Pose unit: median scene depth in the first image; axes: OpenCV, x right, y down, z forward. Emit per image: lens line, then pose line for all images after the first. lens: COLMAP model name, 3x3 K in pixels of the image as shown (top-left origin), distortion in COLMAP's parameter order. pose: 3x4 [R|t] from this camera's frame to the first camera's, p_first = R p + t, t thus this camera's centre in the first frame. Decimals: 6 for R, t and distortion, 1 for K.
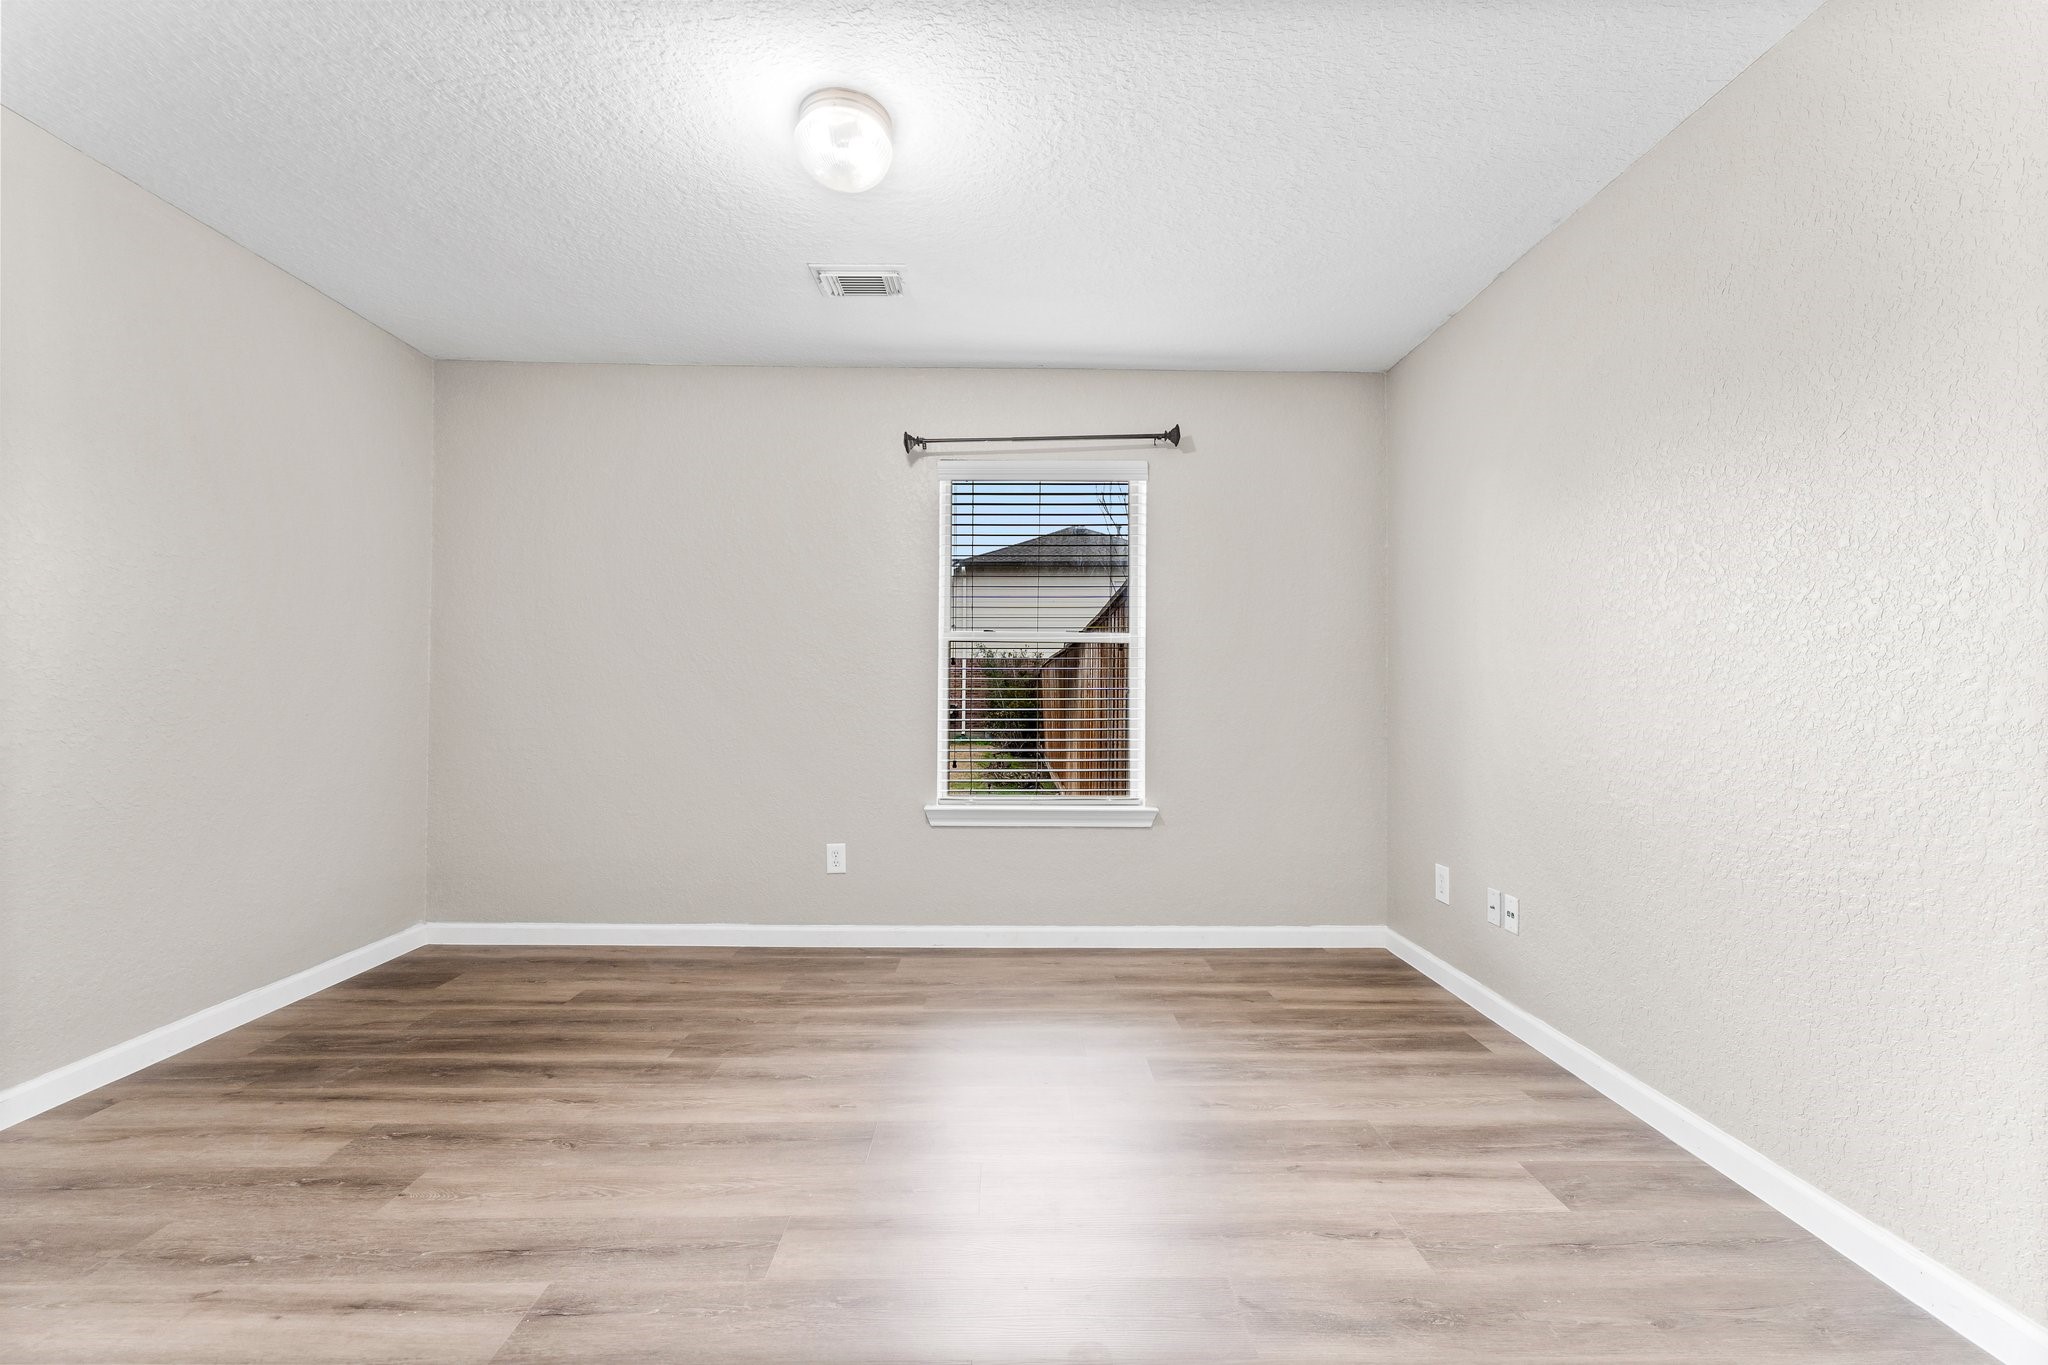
lens RADIAL K [[823.7, 0, 1019.5], [0, 823.7, 686.6], [0, 0, 1]] dist [0.003417, -0.000503]
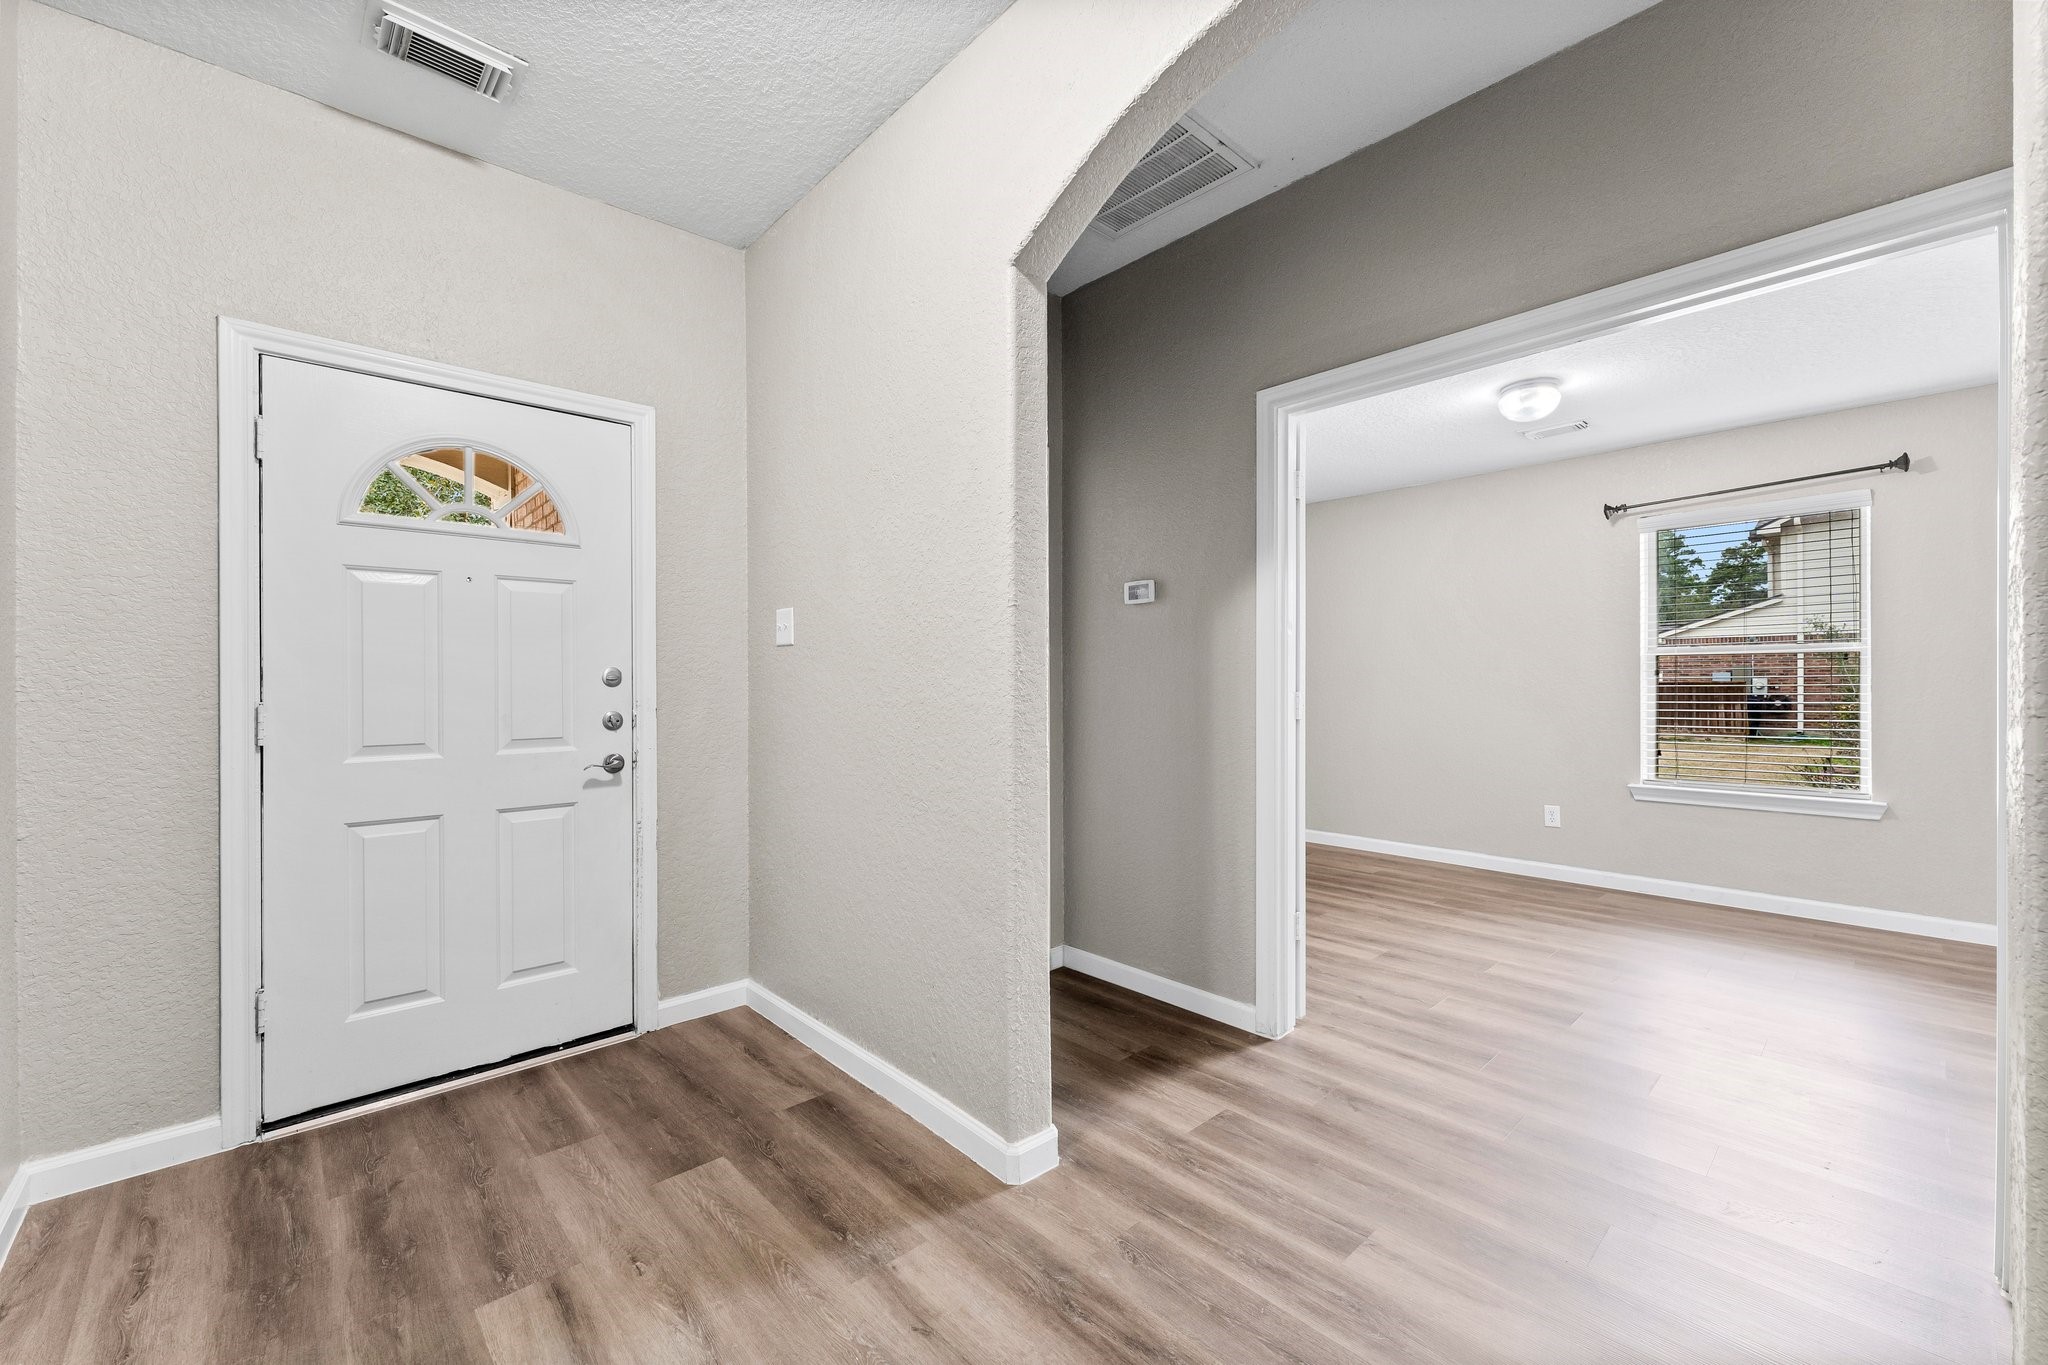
lens RADIAL K [[823.7, 0, 1019.5], [0, 823.7, 686.6], [0, 0, 1]] dist [0.003417, -0.000503]
pose [[0.661785, -0.009744, -0.749630, 0.322445], [0.017519, 0.999843, 0.002469, -0.043703], [0.749489, -0.014766, 0.661852, -0.841299]]
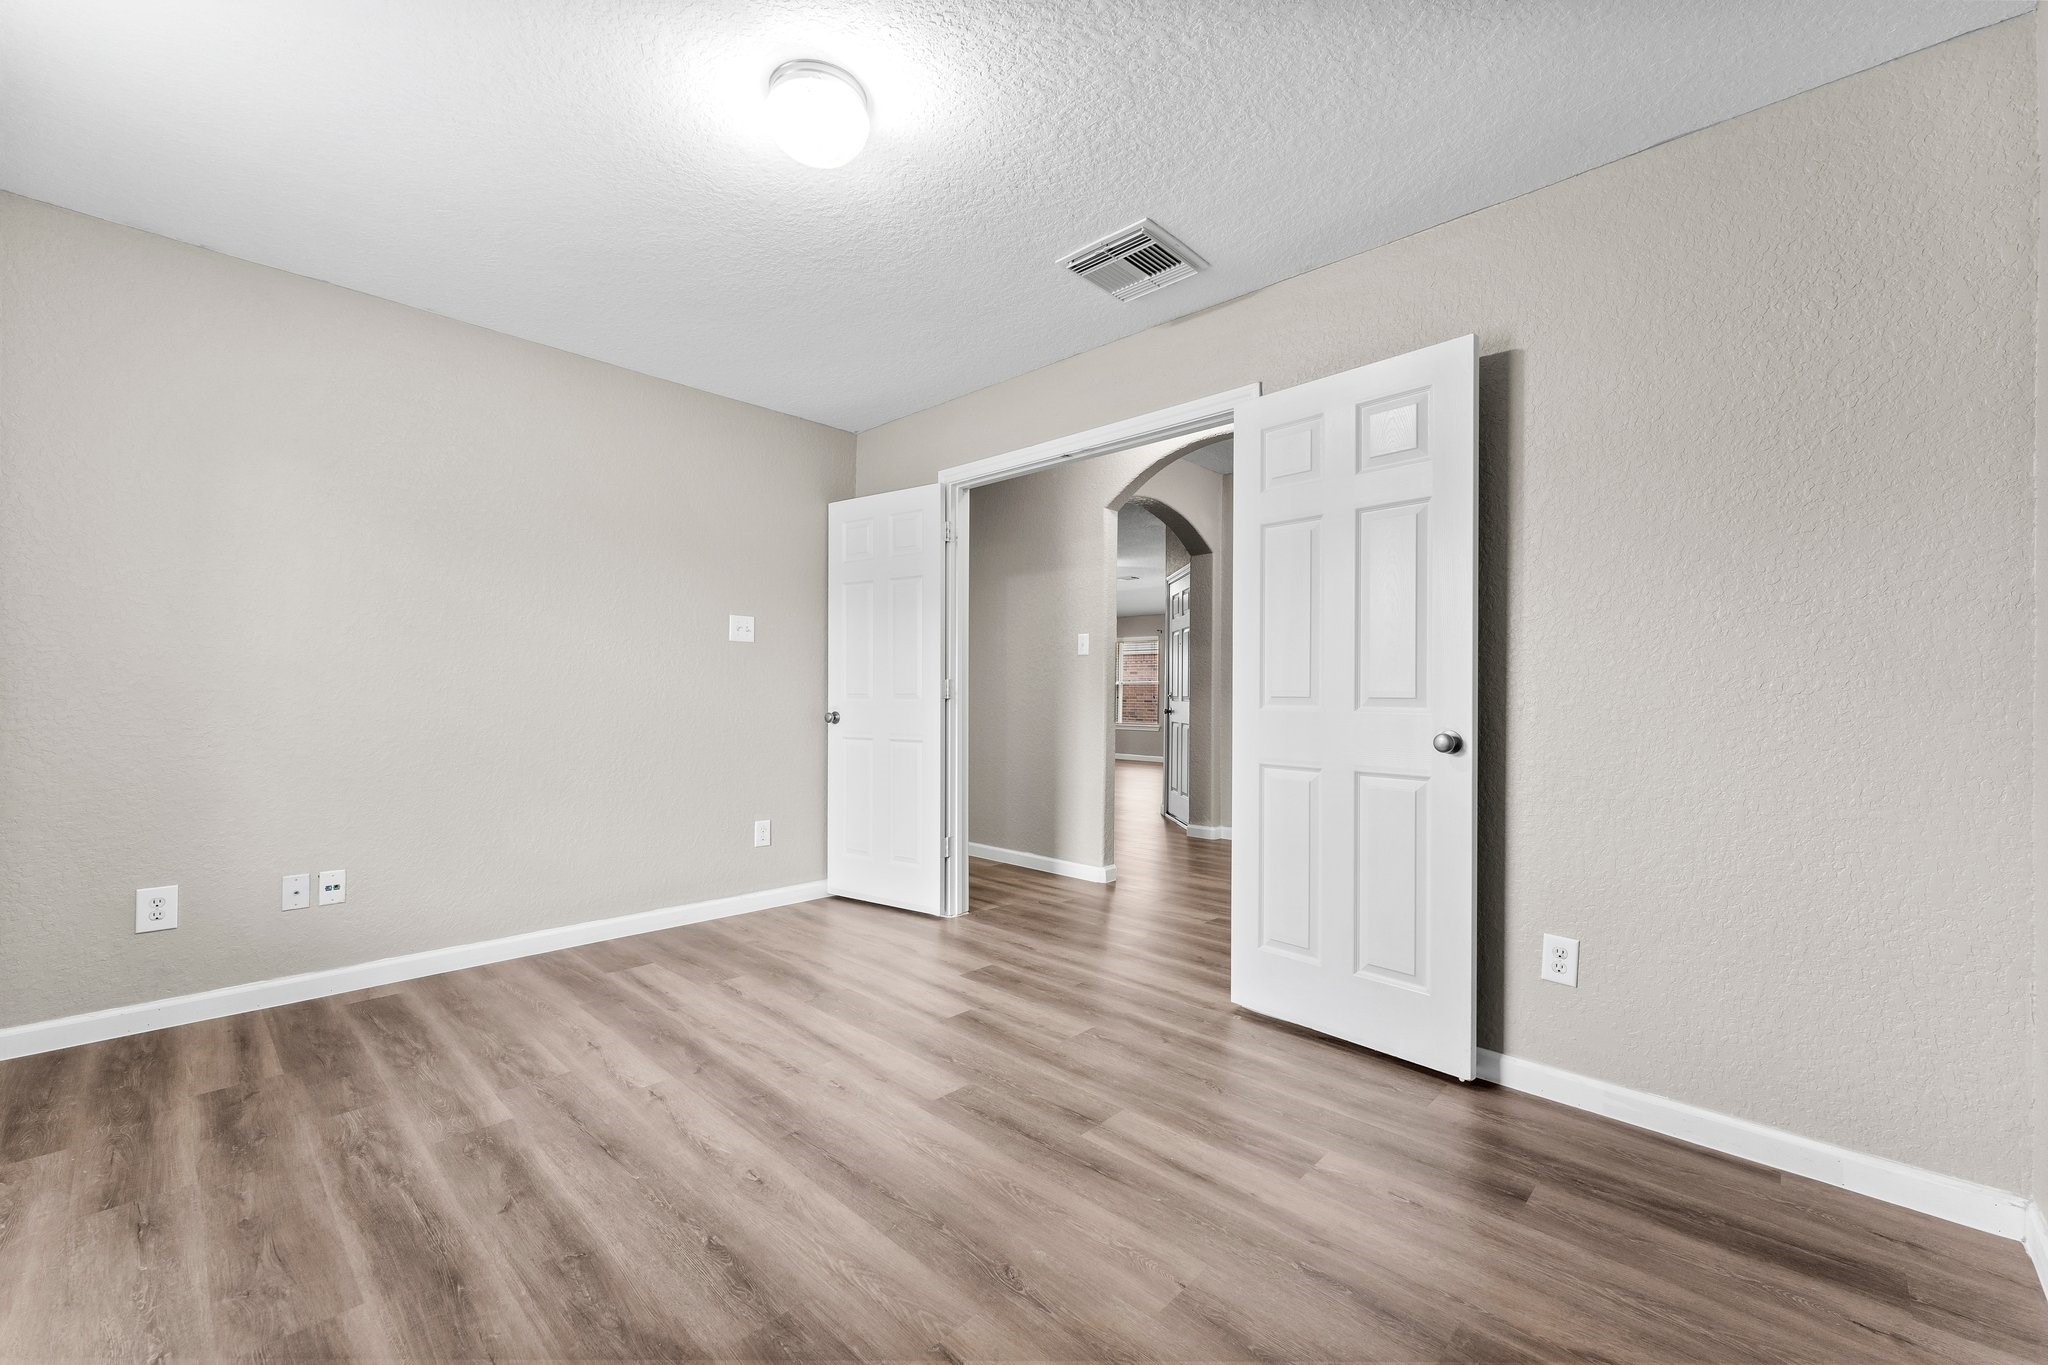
lens RADIAL K [[823.7, 0, 1019.5], [0, 823.7, 686.6], [0, 0, 1]] dist [0.003417, -0.000503]
pose [[-0.712505, -0.006198, 0.701639, -0.863869], [-0.022642, 0.999643, -0.014162, 0.007599], [-0.701301, -0.025977, -0.712392, 1.230934]]
